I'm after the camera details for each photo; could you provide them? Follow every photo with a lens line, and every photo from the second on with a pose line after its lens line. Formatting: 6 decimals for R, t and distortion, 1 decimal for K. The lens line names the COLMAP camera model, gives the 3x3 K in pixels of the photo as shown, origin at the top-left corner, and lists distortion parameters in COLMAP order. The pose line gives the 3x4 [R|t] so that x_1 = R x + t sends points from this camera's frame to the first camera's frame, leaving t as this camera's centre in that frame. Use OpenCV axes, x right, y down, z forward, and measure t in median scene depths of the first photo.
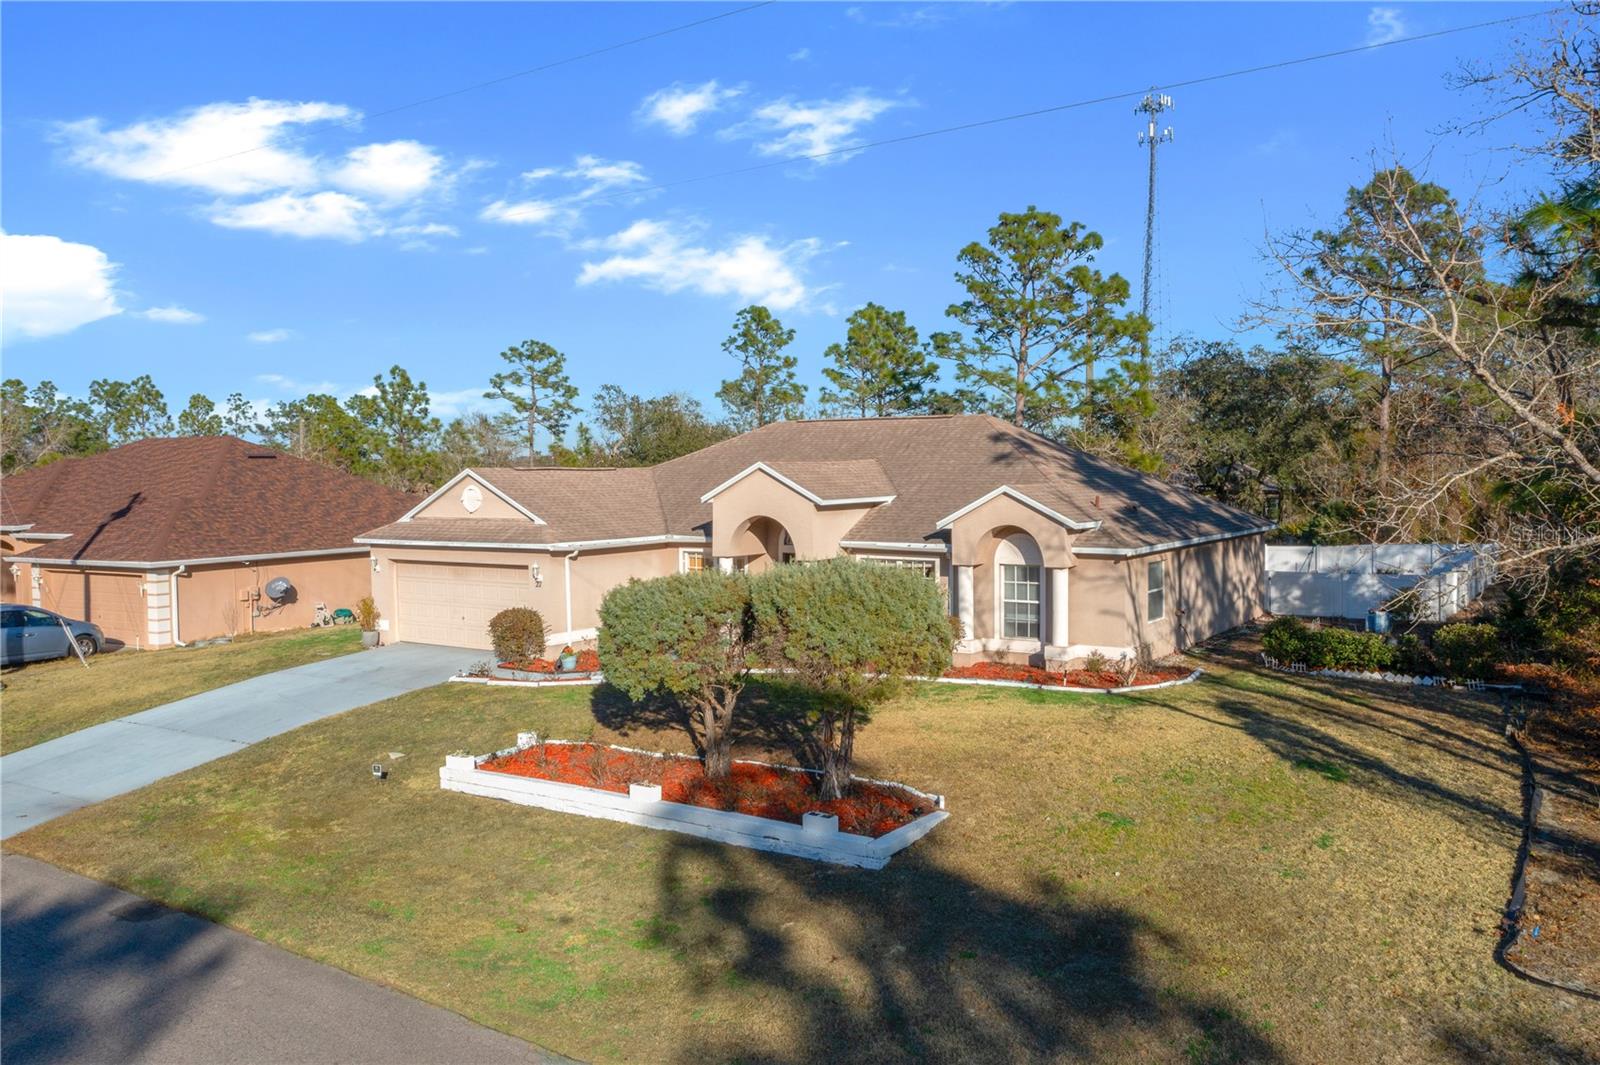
lens RADIAL K [[1256.5, 0, 800.0], [0, 1256.5, 532.5], [0, 0, 1]] dist [-0.030989, -0.000563]
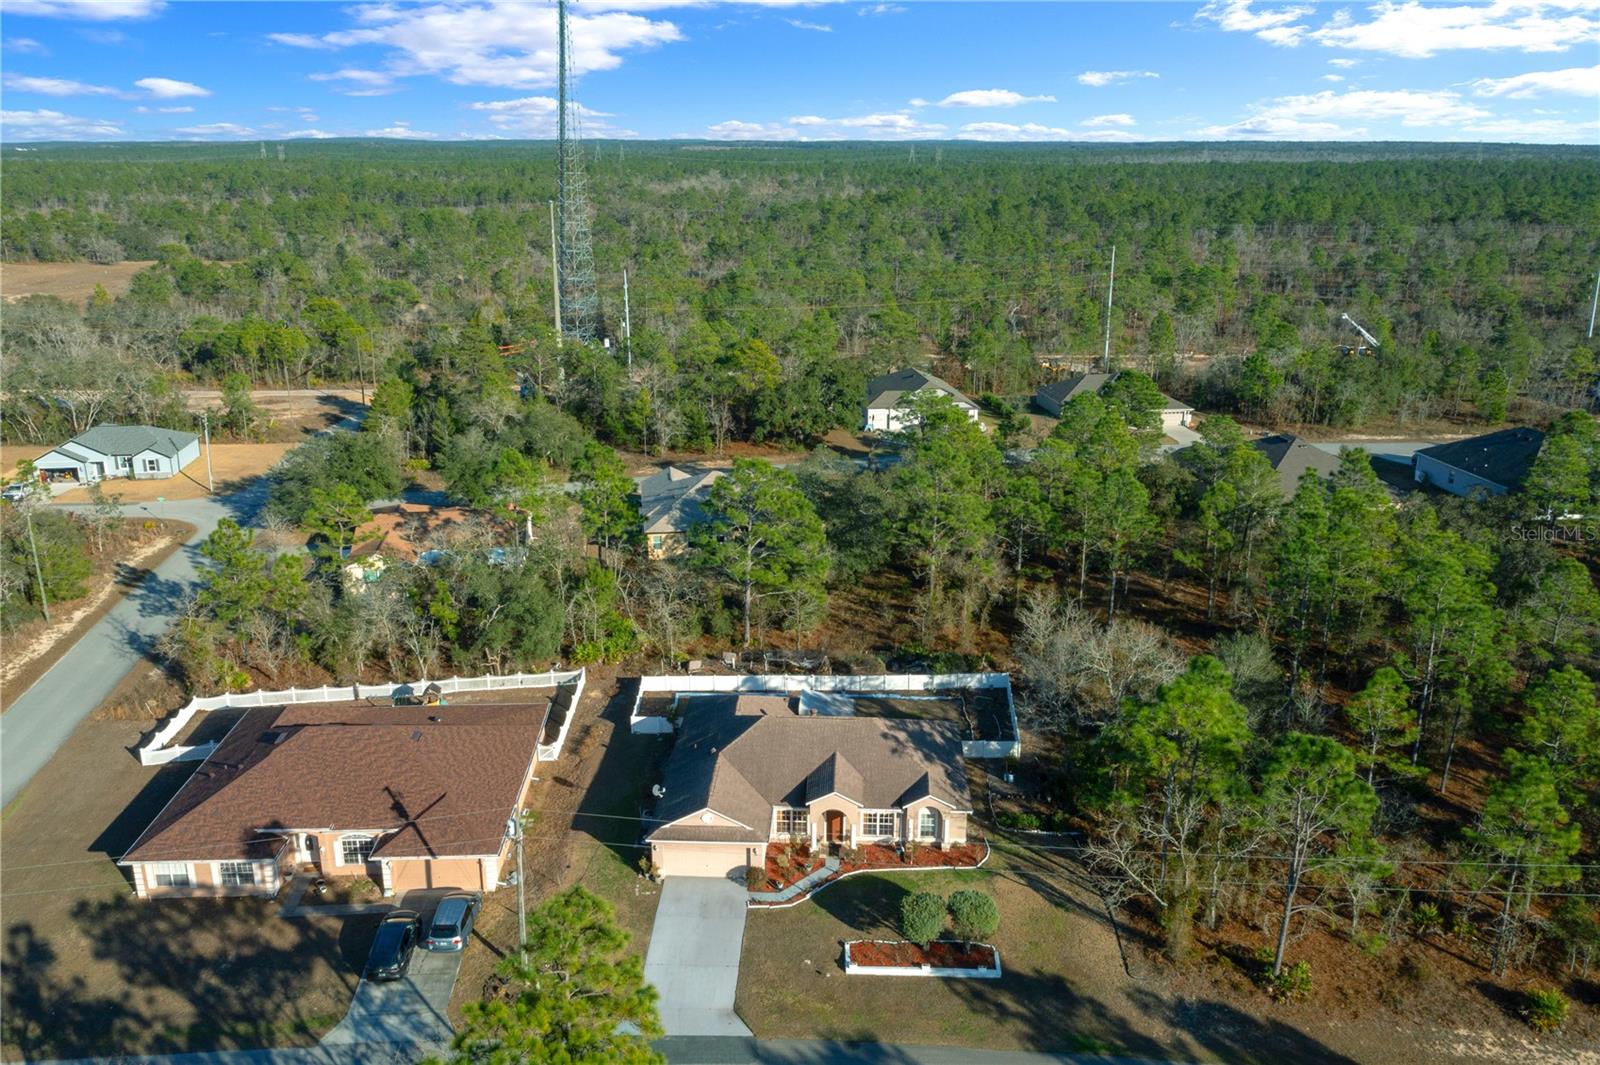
lens RADIAL K [[1291.3, 0, 844.5], [0, 1291.3, 534.1], [0, 0, 1]] dist [-0.001789, 0.001687]
pose [[0.839704, -0.140620, 0.524521, -1.348176], [0.004194, 0.967541, 0.252678, -1.252703], [-0.543028, -0.209975, 0.813038, -1.073916]]
